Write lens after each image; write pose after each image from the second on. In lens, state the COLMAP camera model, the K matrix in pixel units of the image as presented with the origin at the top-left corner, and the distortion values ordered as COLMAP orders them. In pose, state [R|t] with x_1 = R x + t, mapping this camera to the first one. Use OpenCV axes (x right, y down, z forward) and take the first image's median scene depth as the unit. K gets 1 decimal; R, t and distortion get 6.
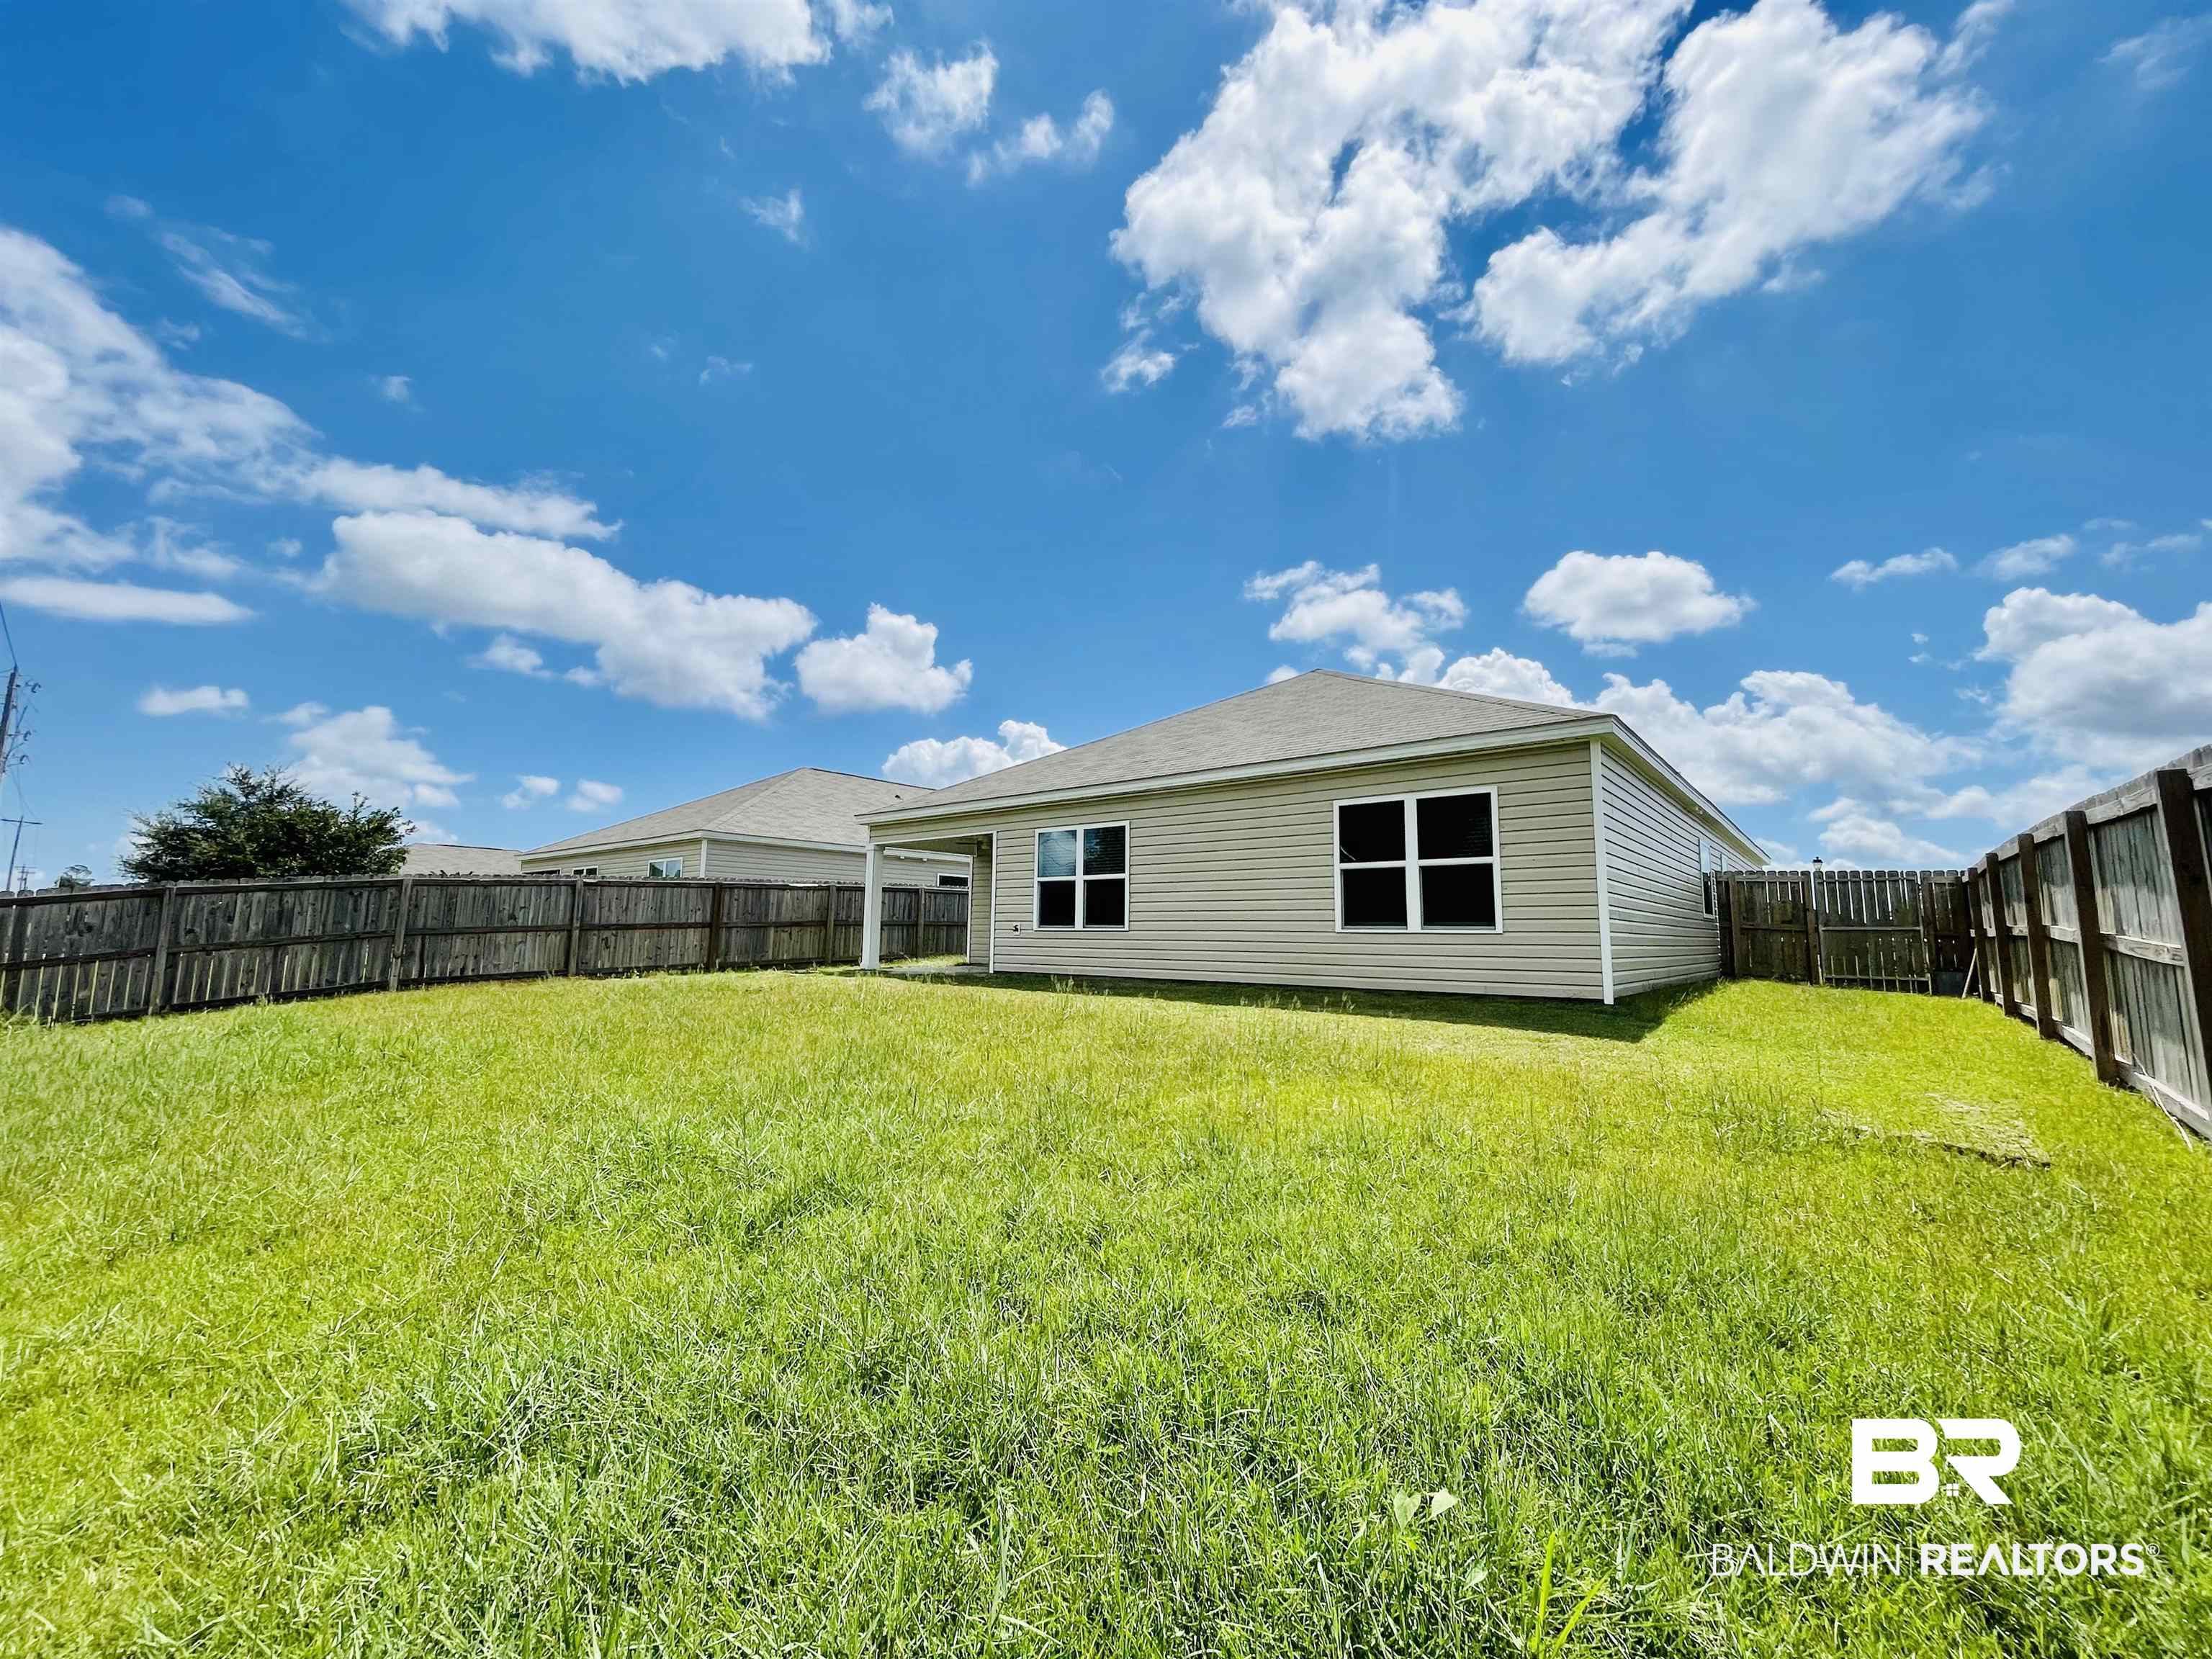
lens RADIAL K [[944.1, 0, 1113.3], [0, 944.1, 811.3], [0, 0, 1]] dist [0.014524, 0.000380]
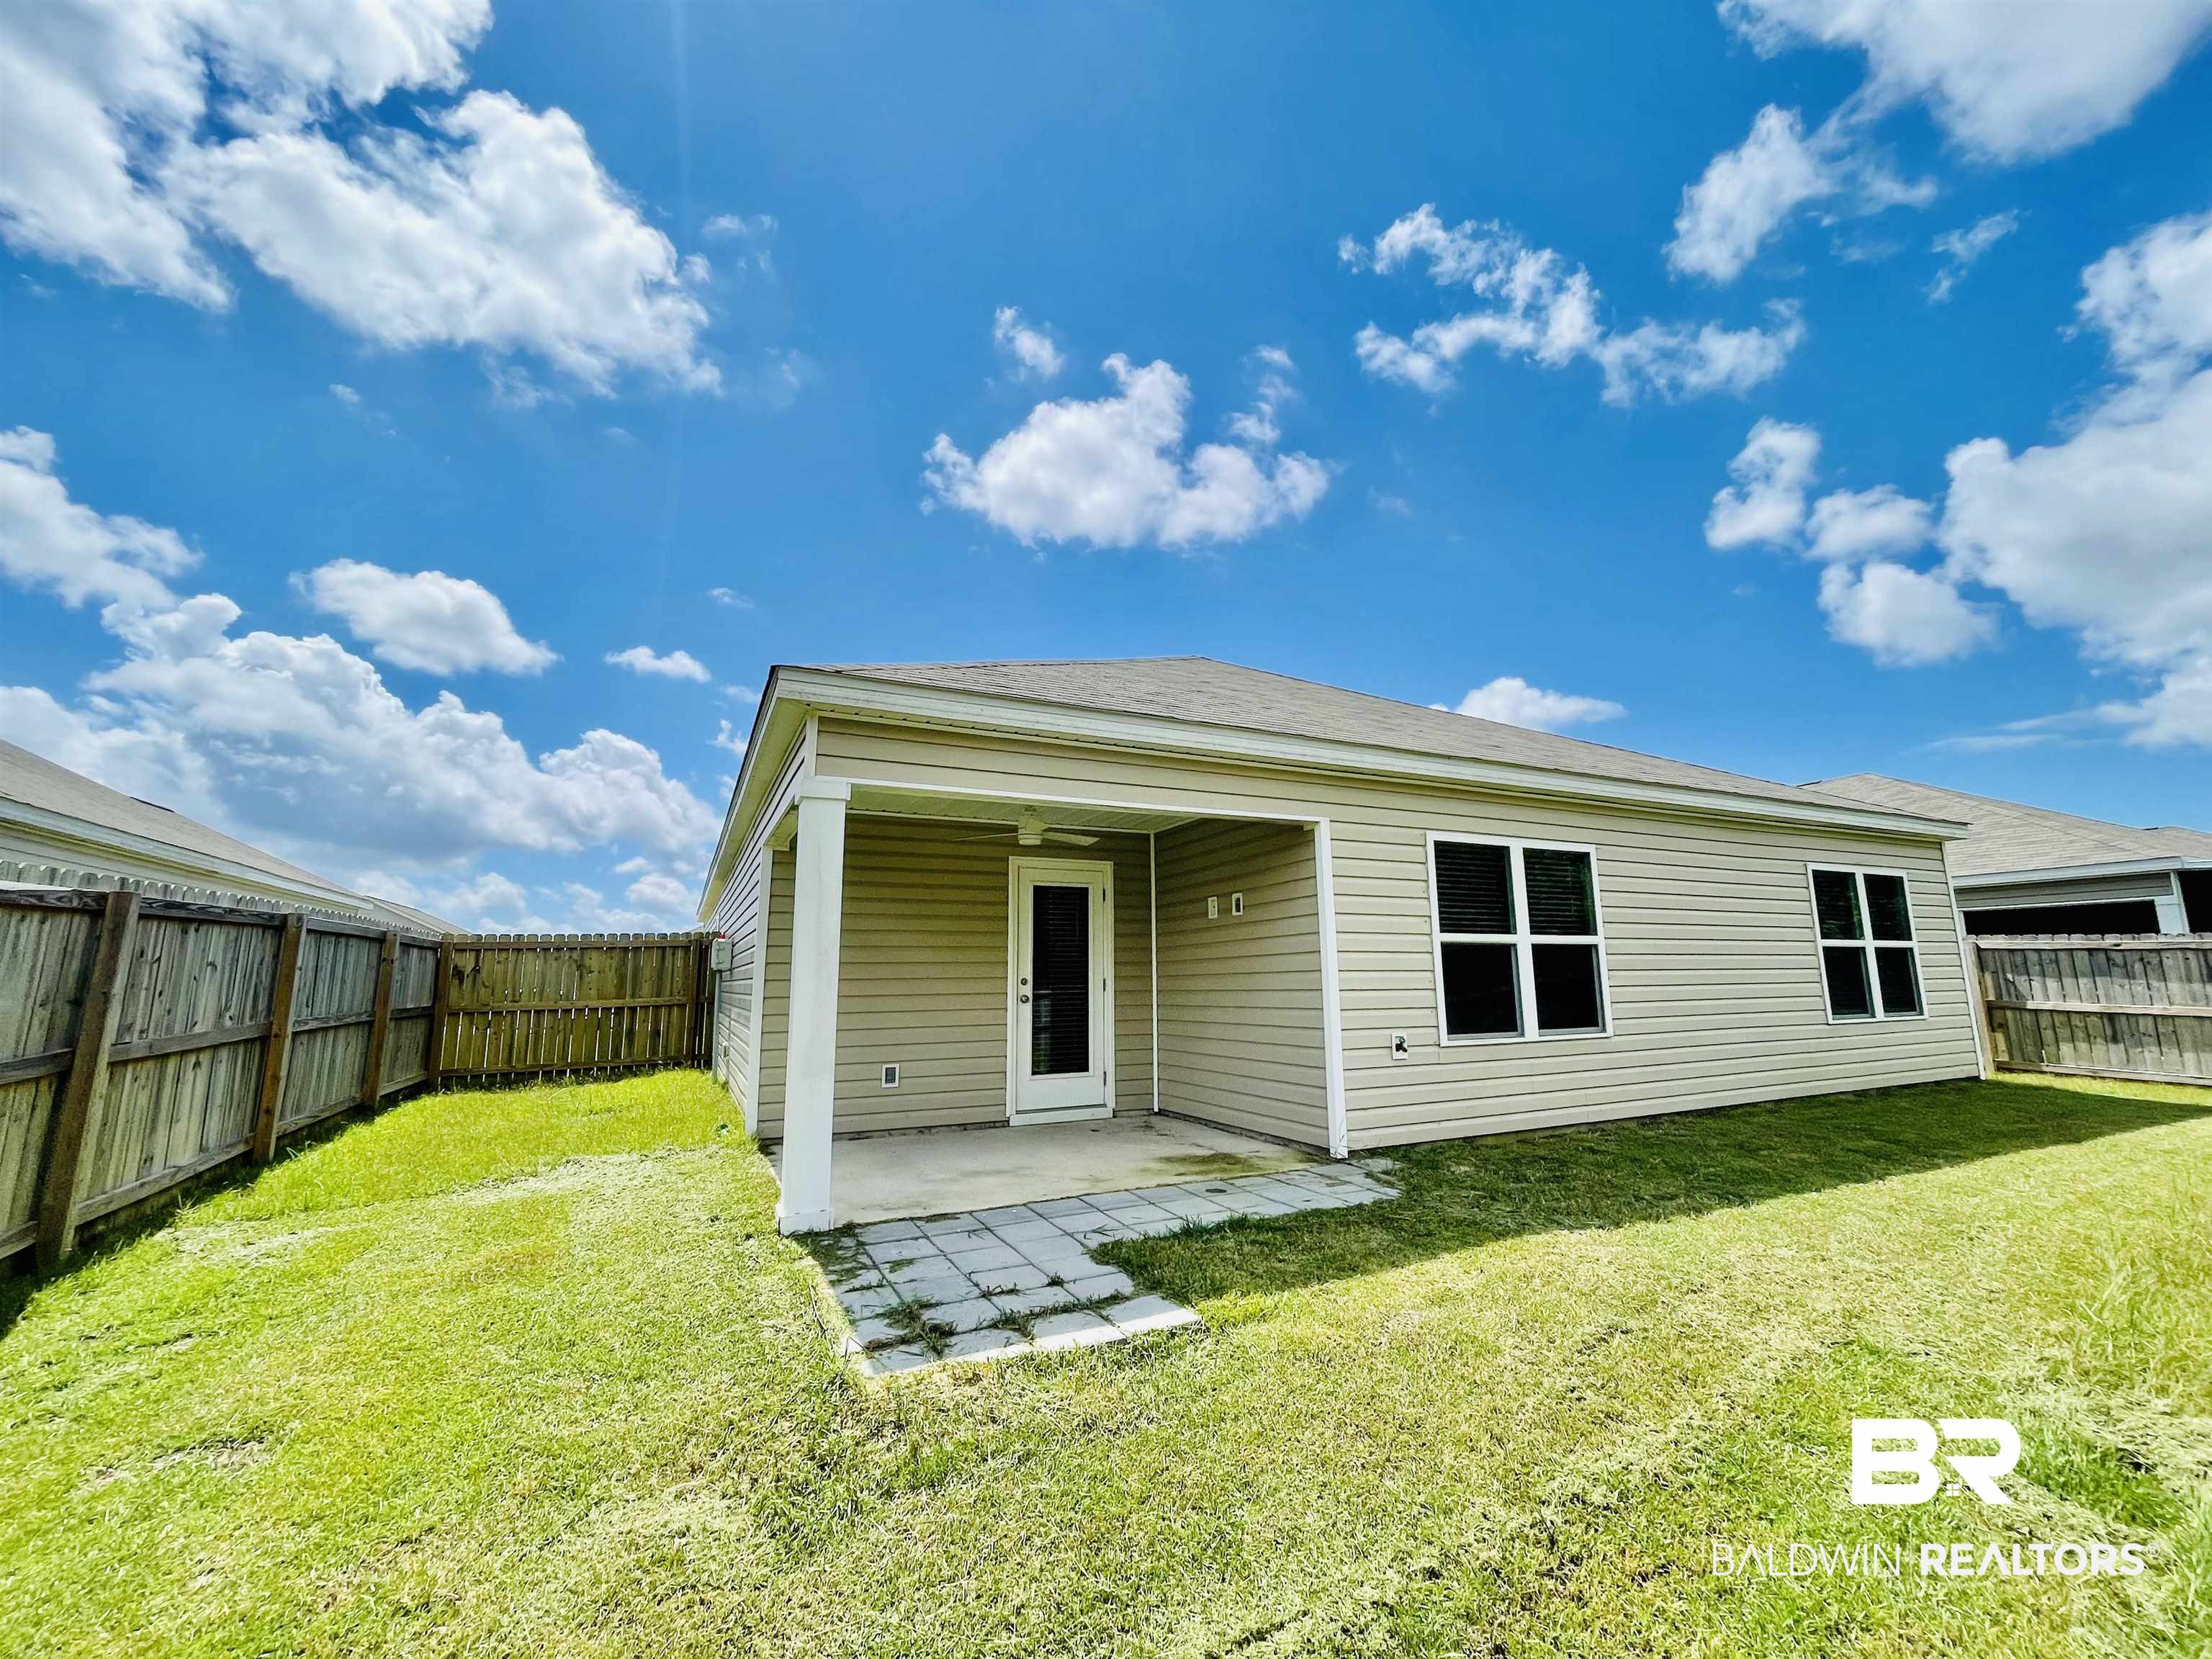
lens RADIAL K [[944.1, 0, 1113.3], [0, 944.1, 811.3], [0, 0, 1]] dist [0.014524, 0.000380]
pose [[0.411968, 0.147681, 0.899151, -0.428368], [-0.107417, 0.987769, -0.113020, 0.071062], [-0.904845, -0.050023, 0.422792, 0.954096]]
